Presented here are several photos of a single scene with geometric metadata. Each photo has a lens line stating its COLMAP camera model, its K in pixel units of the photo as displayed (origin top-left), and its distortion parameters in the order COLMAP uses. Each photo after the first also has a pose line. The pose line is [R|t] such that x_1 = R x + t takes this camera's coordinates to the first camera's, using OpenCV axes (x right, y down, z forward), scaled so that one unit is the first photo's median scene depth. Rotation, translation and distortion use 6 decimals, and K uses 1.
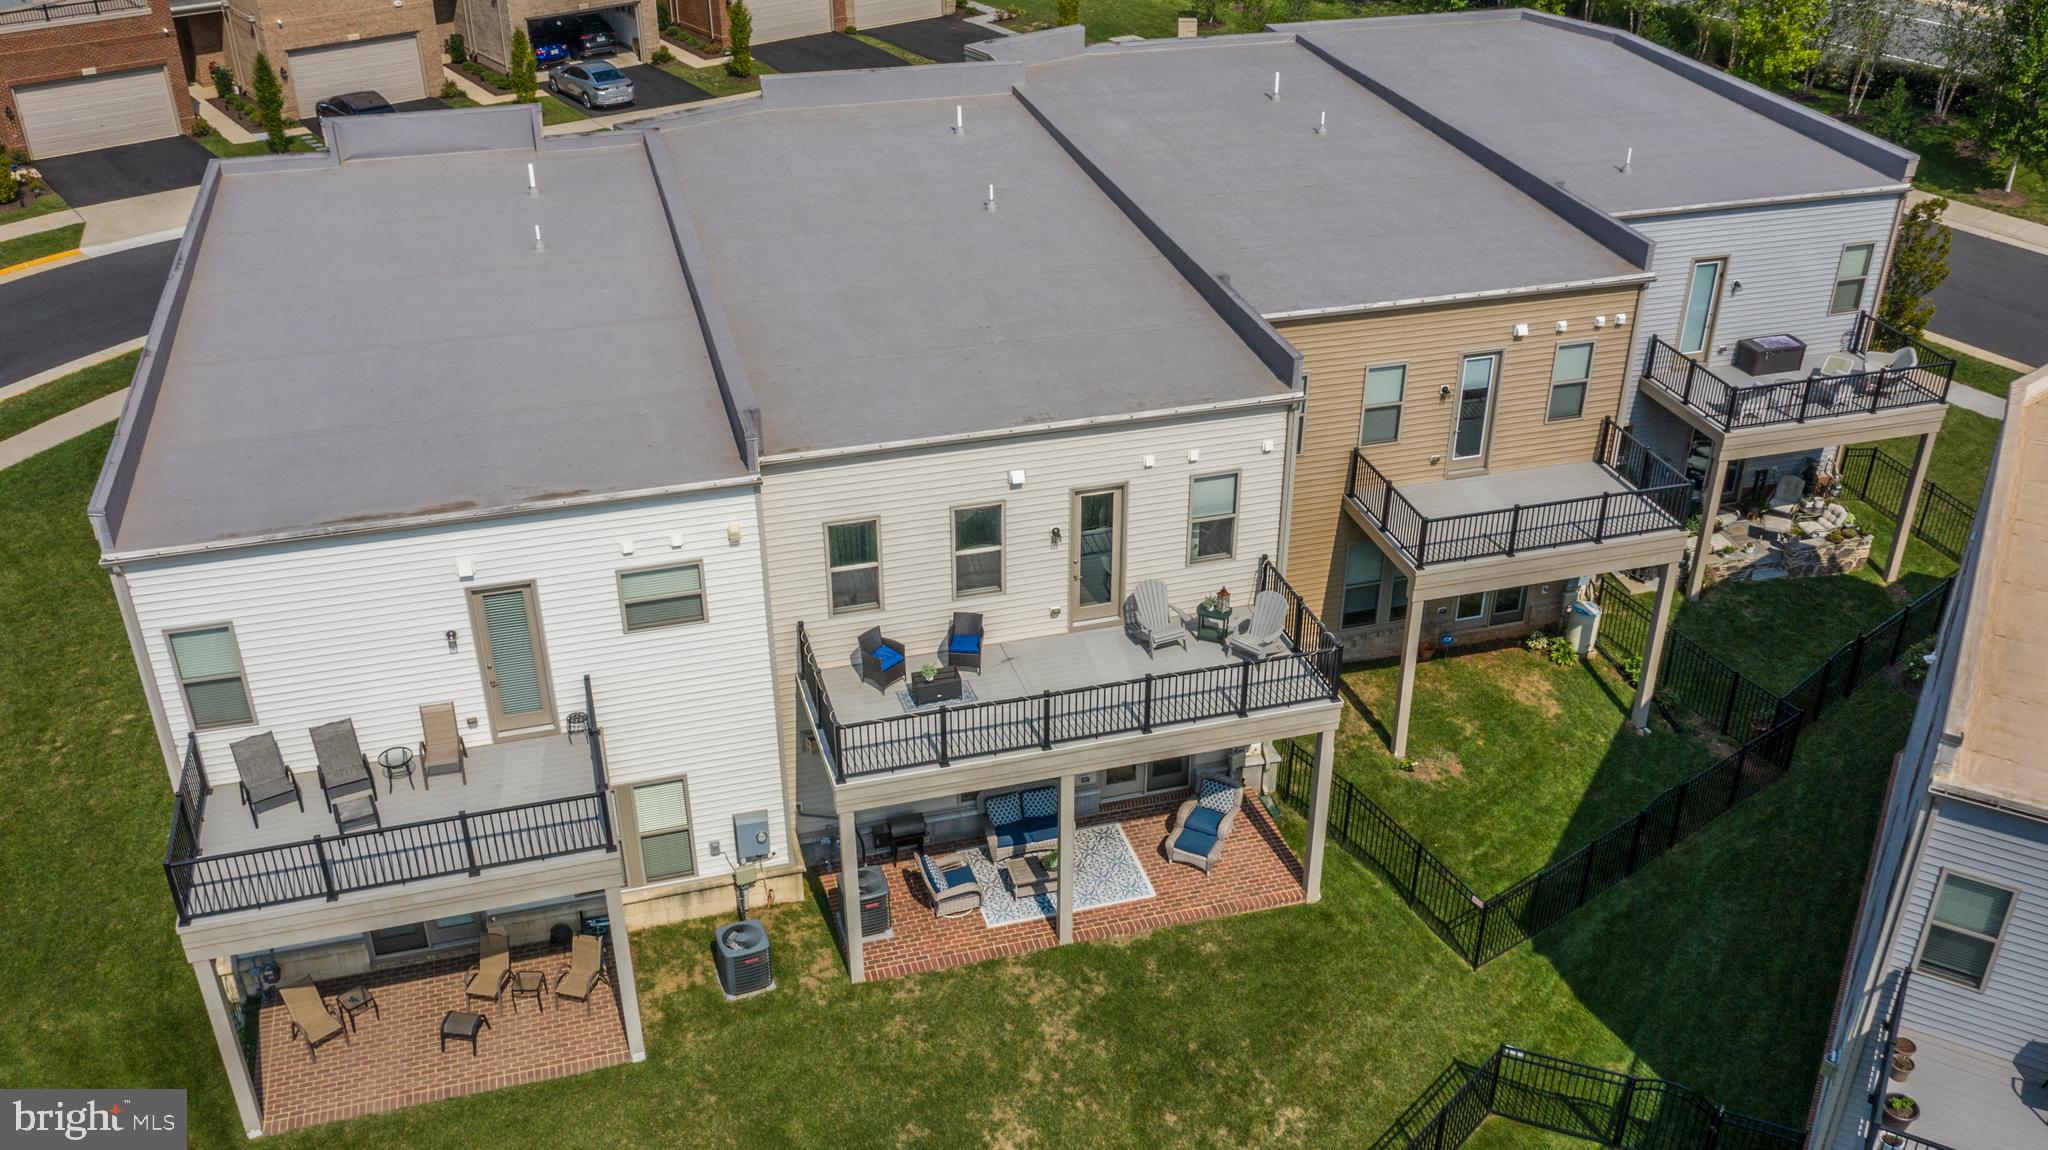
lens RADIAL K [[1831.2, 0, 1090.8], [0, 1831.2, 577.4], [0, 0, 1]] dist [-0.020993, -0.007724]
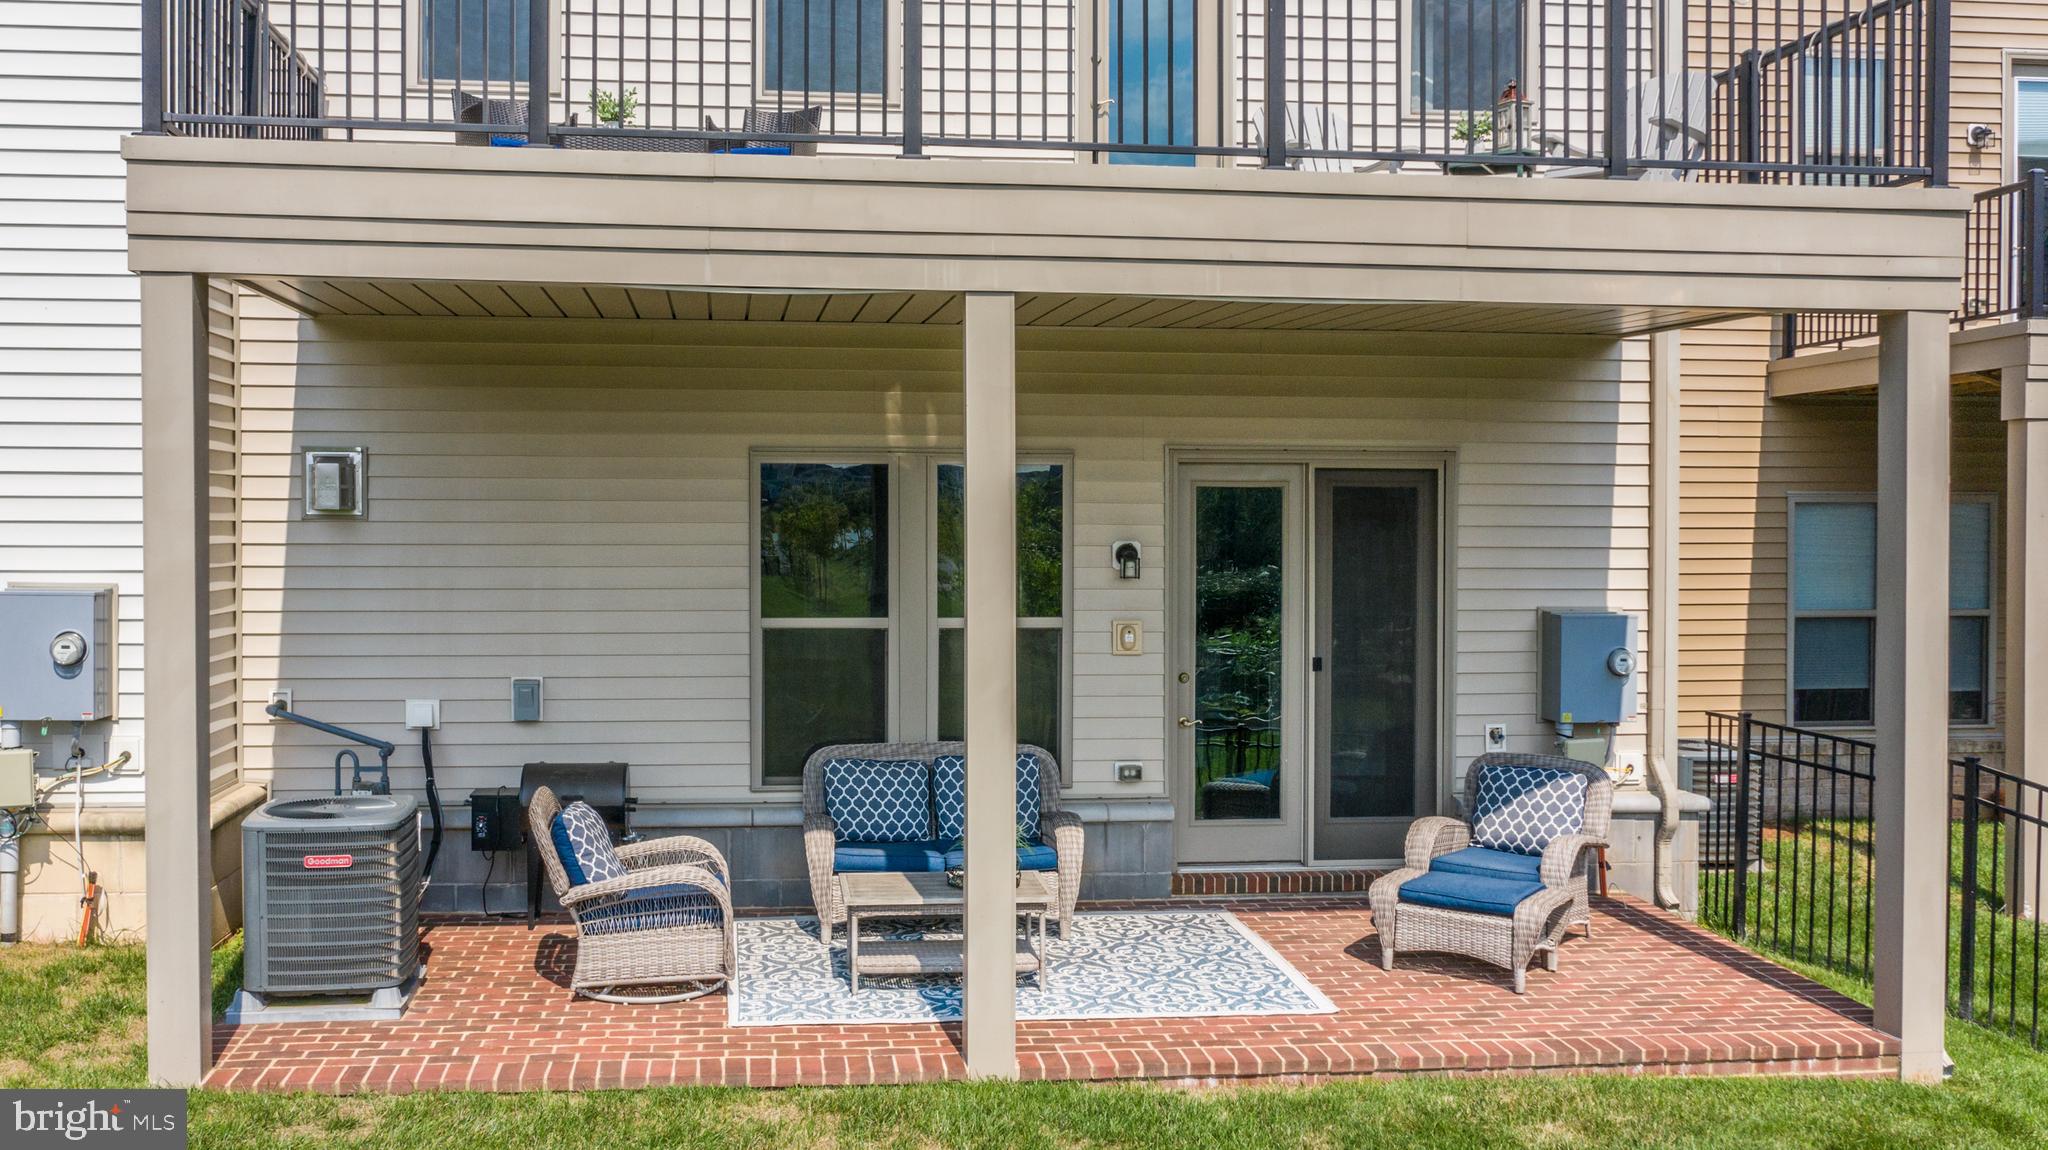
lens RADIAL K [[1789.5, 0, 952.3], [0, 1789.5, 548.5], [0, 0, 1]] dist [-0.016043, -0.006059]
pose [[0.981546, -0.008029, -0.191059, 0.032097], [-0.088185, 0.867532, -0.489502, 0.262398], [0.169680, 0.497317, 0.850814, 0.742118]]
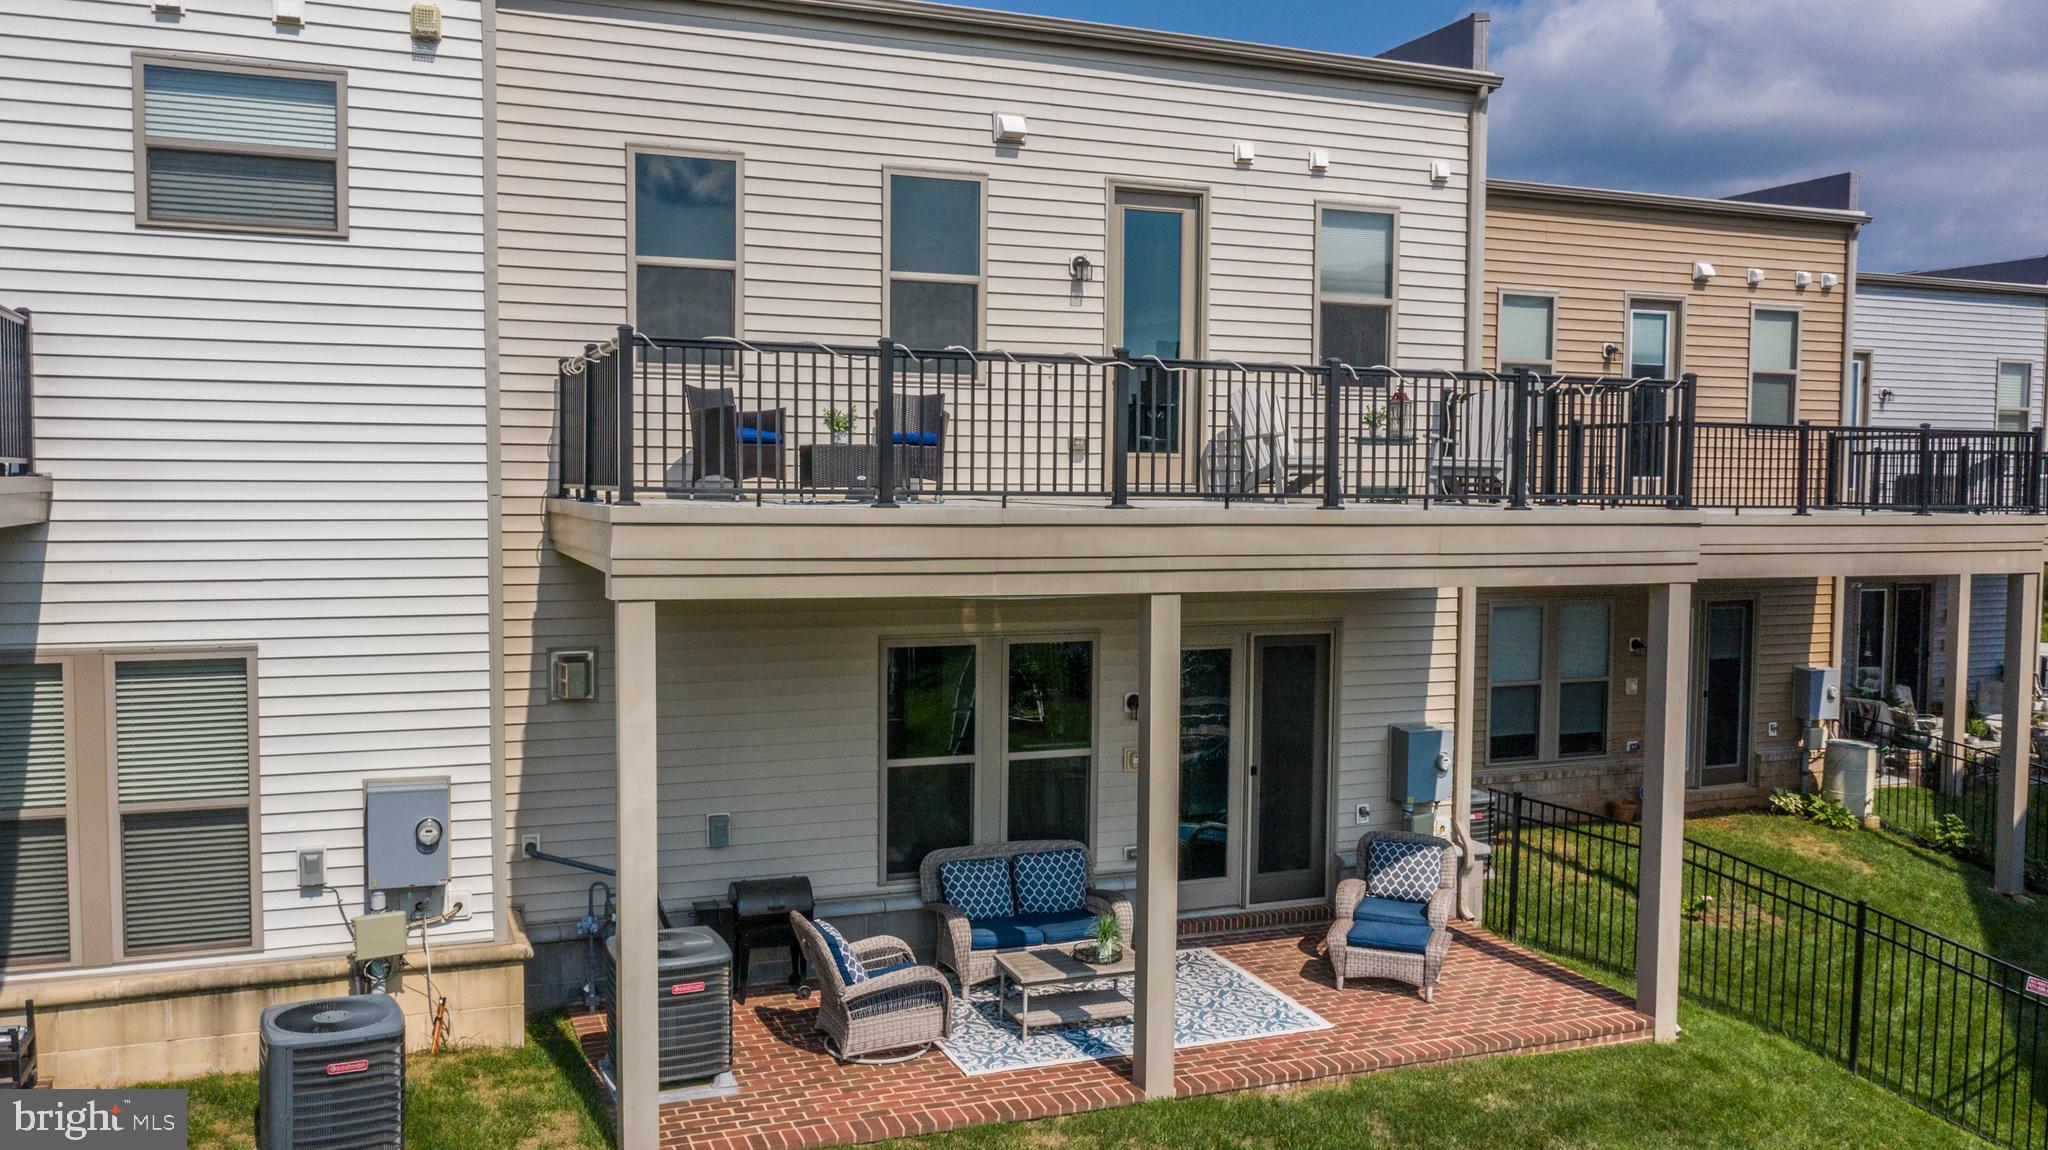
lens RADIAL K [[1635.9, 0, 1036.8], [0, 1635.9, 575.2], [0, 0, 1]] dist [-0.015694, 0.003393]
pose [[0.996372, -0.010322, 0.084474, -0.071253], [0.047531, 0.890866, -0.451772, 0.261365], [-0.070592, 0.454148, 0.888125, 0.623435]]
